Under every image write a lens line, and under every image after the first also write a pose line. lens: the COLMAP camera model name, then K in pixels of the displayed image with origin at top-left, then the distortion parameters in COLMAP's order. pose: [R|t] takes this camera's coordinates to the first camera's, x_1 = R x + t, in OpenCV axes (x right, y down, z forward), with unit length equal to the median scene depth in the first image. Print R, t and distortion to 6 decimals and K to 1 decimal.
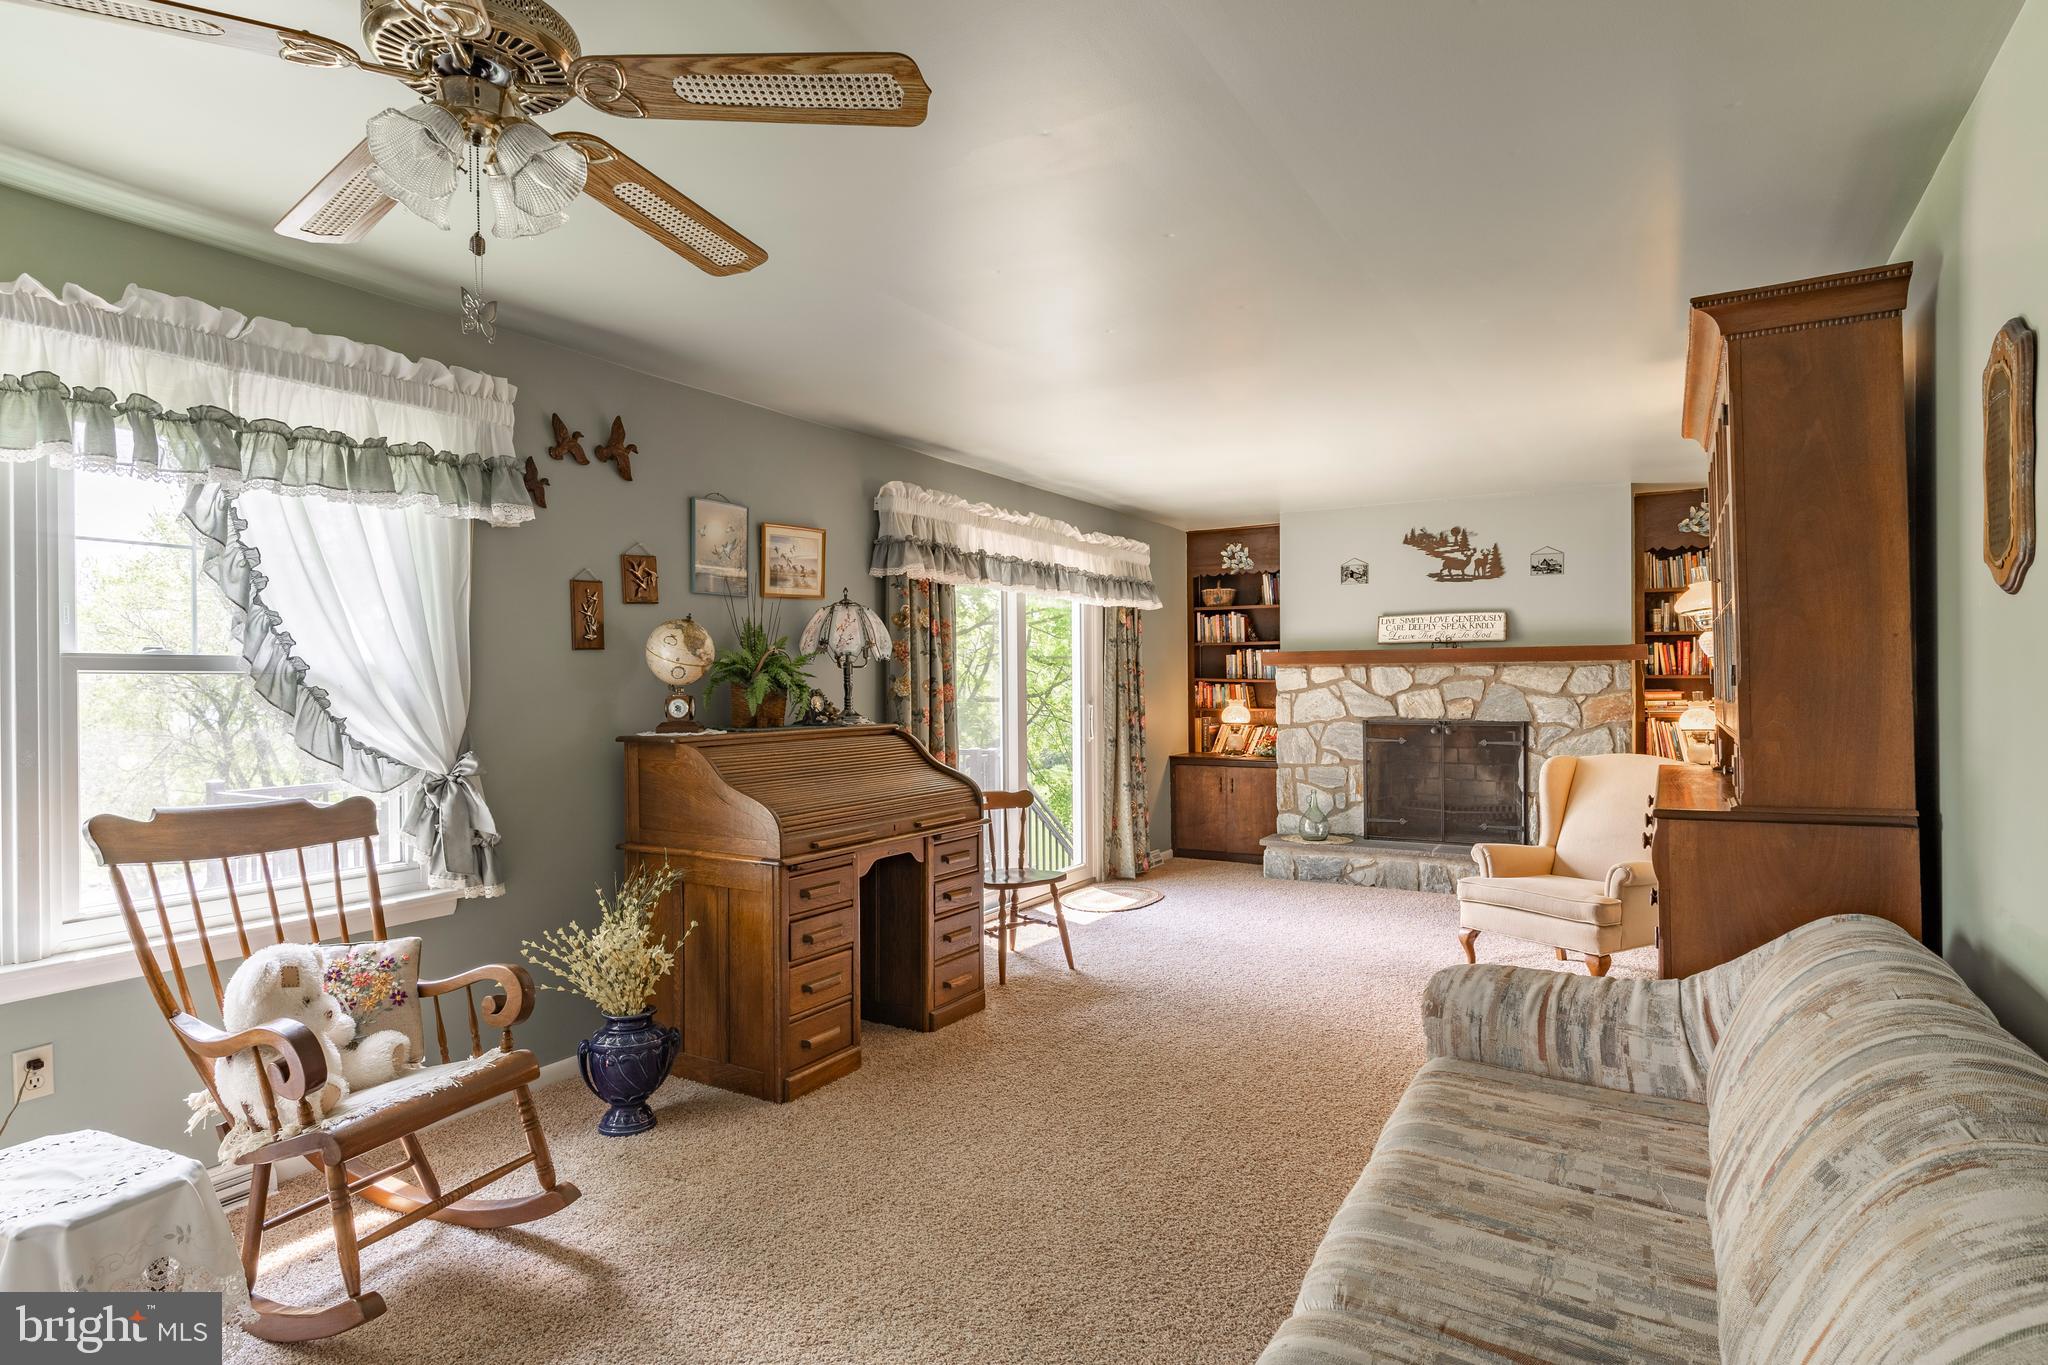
lens RADIAL K [[1077.7, 0, 1026.6], [0, 1077.7, 684.8], [0, 0, 1]] dist [-0.001700, -0.000110]
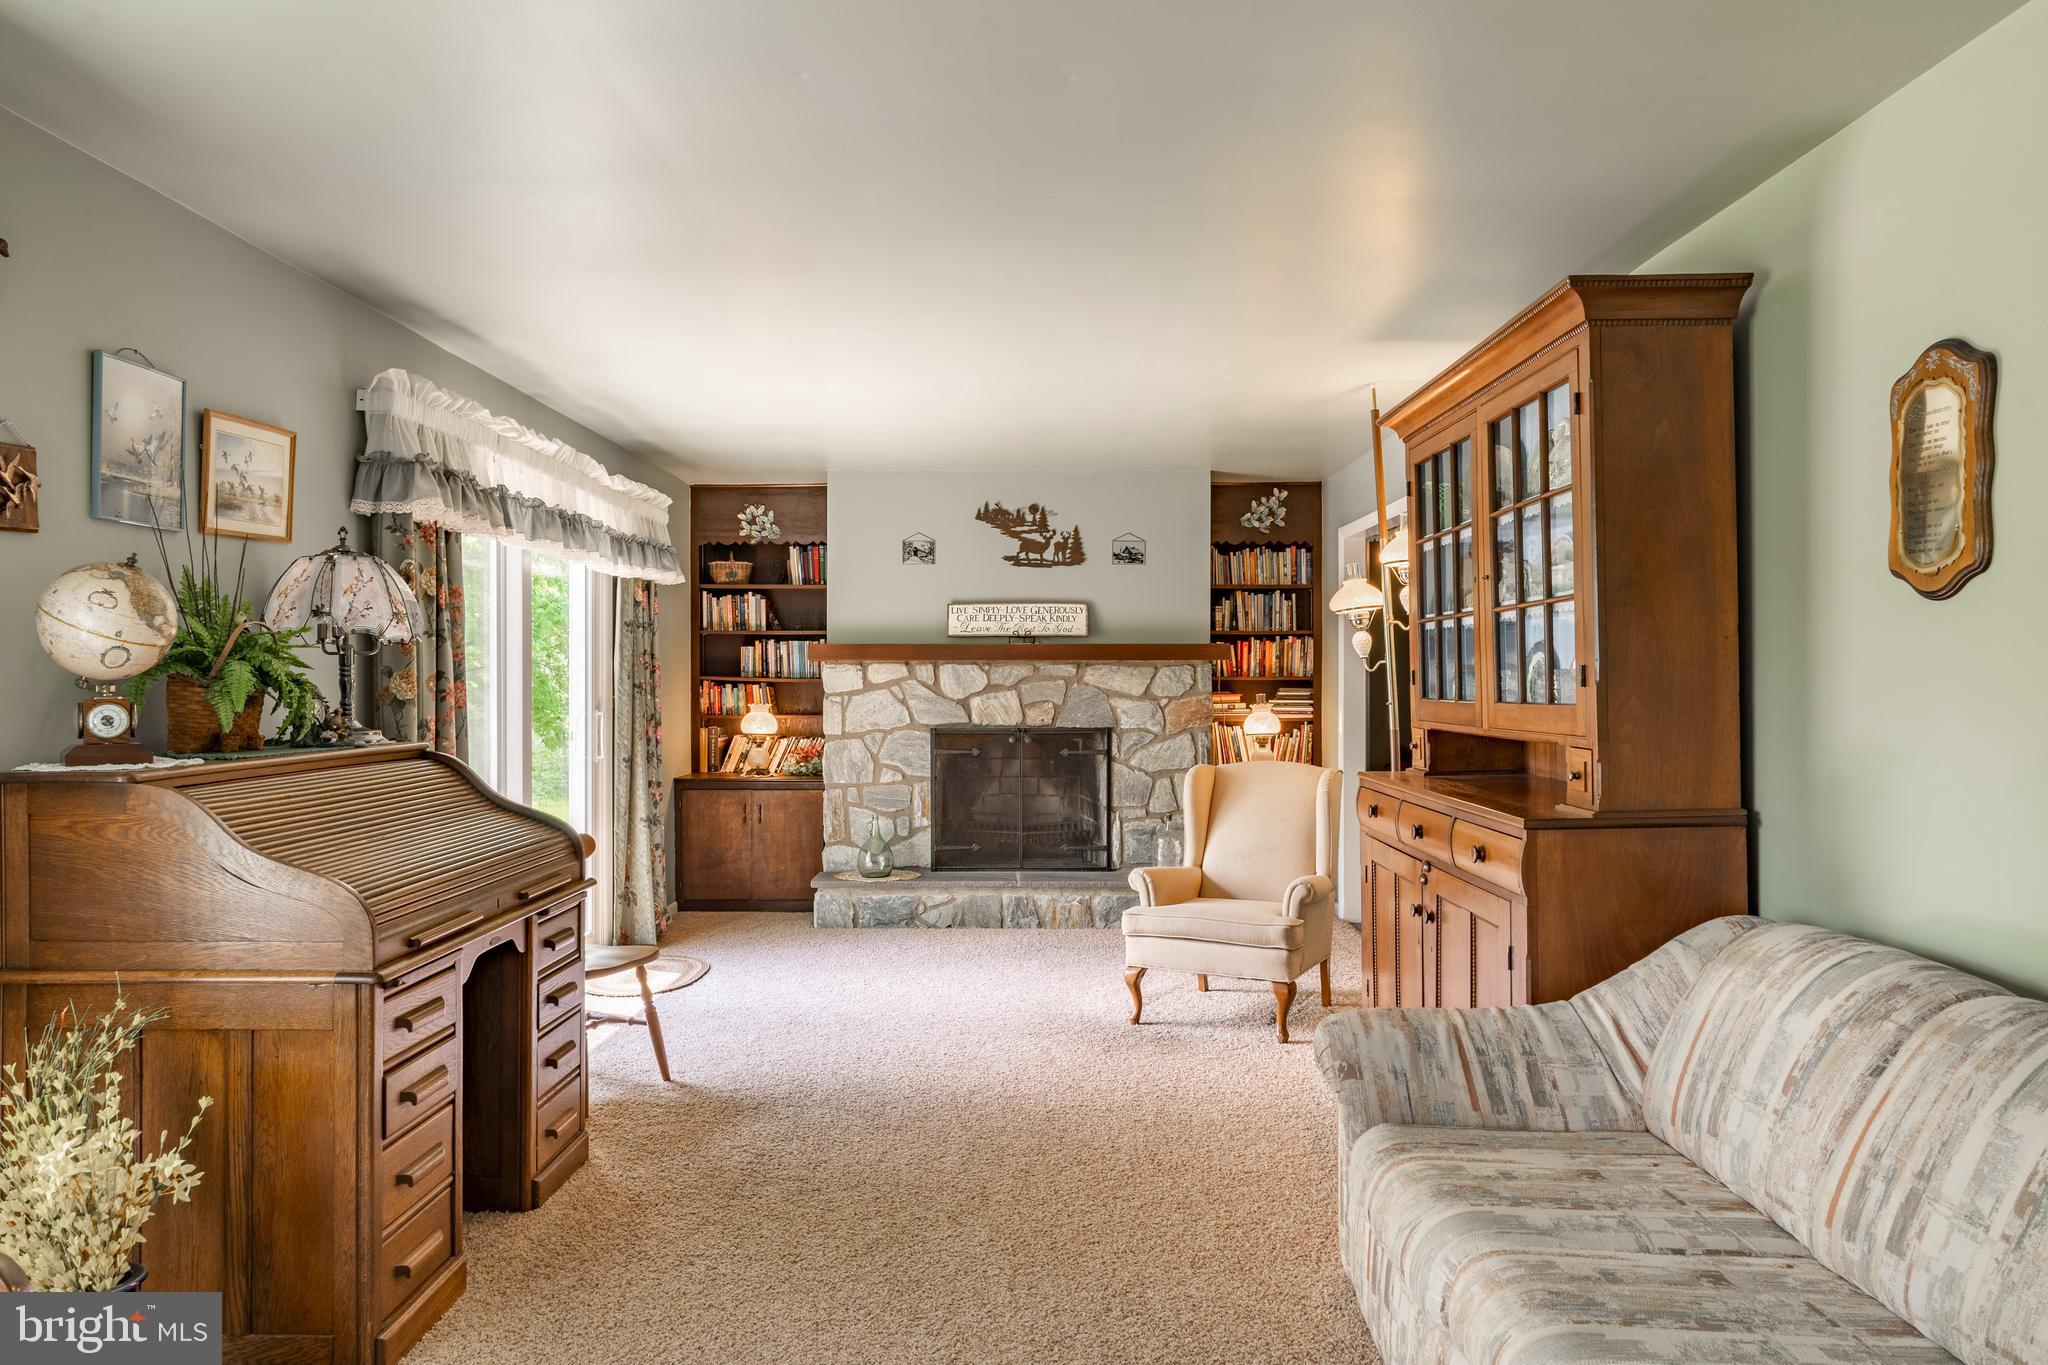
lens RADIAL K [[1309.7, 0, 1015.7], [0, 1309.7, 681.5], [0, 0, 1]] dist [-0.007520, 0.008423]
pose [[0.866072, 0.006043, 0.499882, -0.220276], [-0.004216, 0.999980, -0.004784, 0.002250], [-0.499901, 0.002035, 0.866080, 0.149520]]
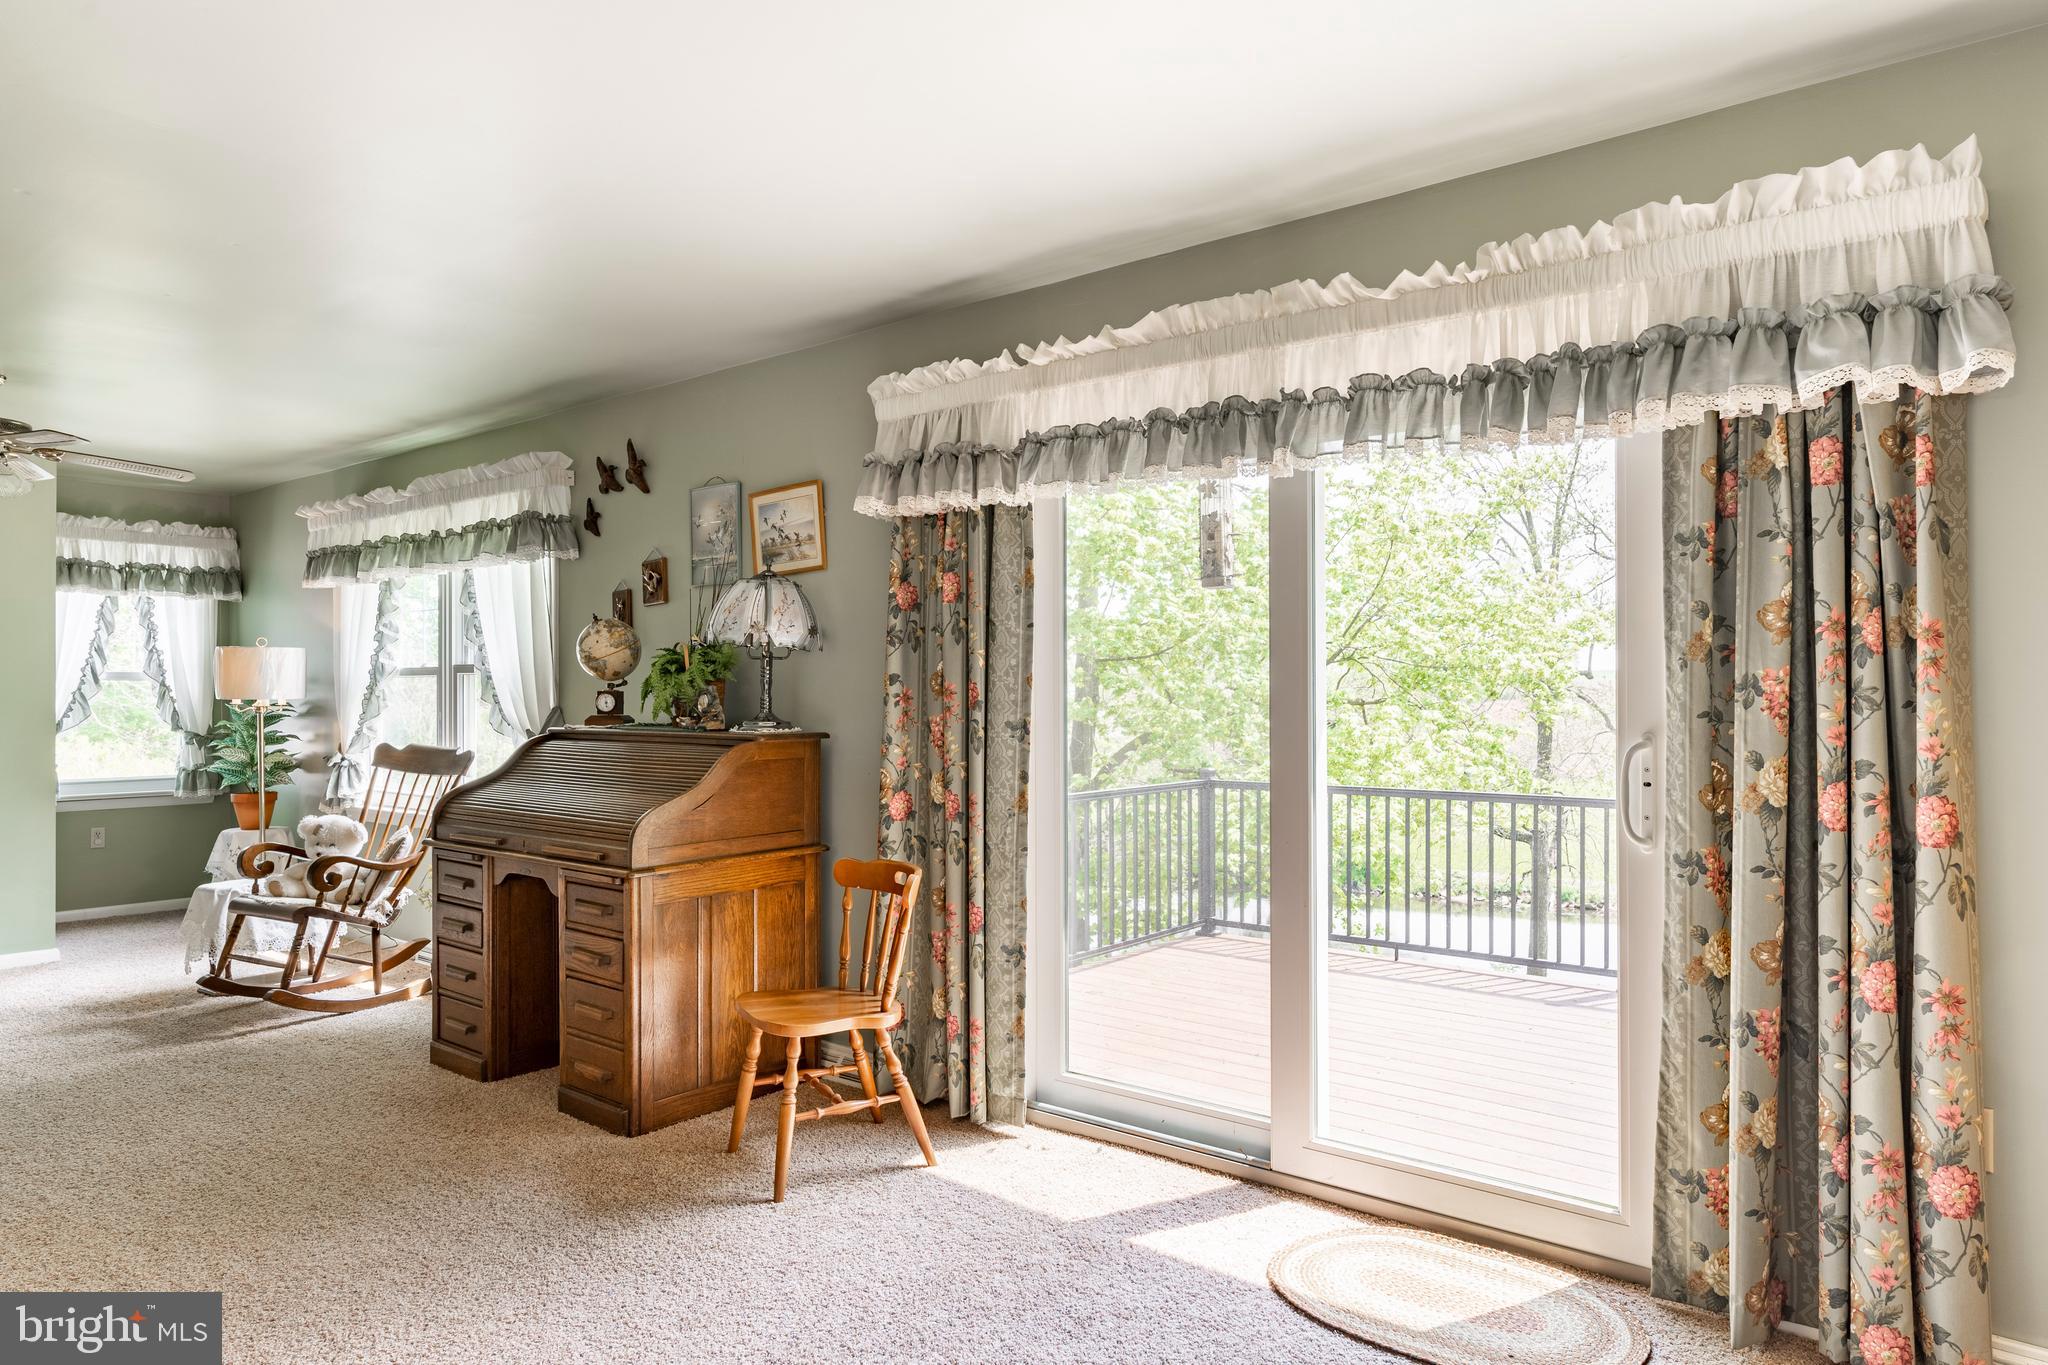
lens RADIAL K [[1264.6, 0, 1024.1], [0, 1264.6, 678.4], [0, 0, 1]] dist [0.001278, 0.000124]
pose [[-0.139838, -0.007816, -0.990143, 0.748538], [-0.004435, 0.999964, -0.007267, 0.005148], [0.990164, 0.003375, -0.139868, 1.382301]]
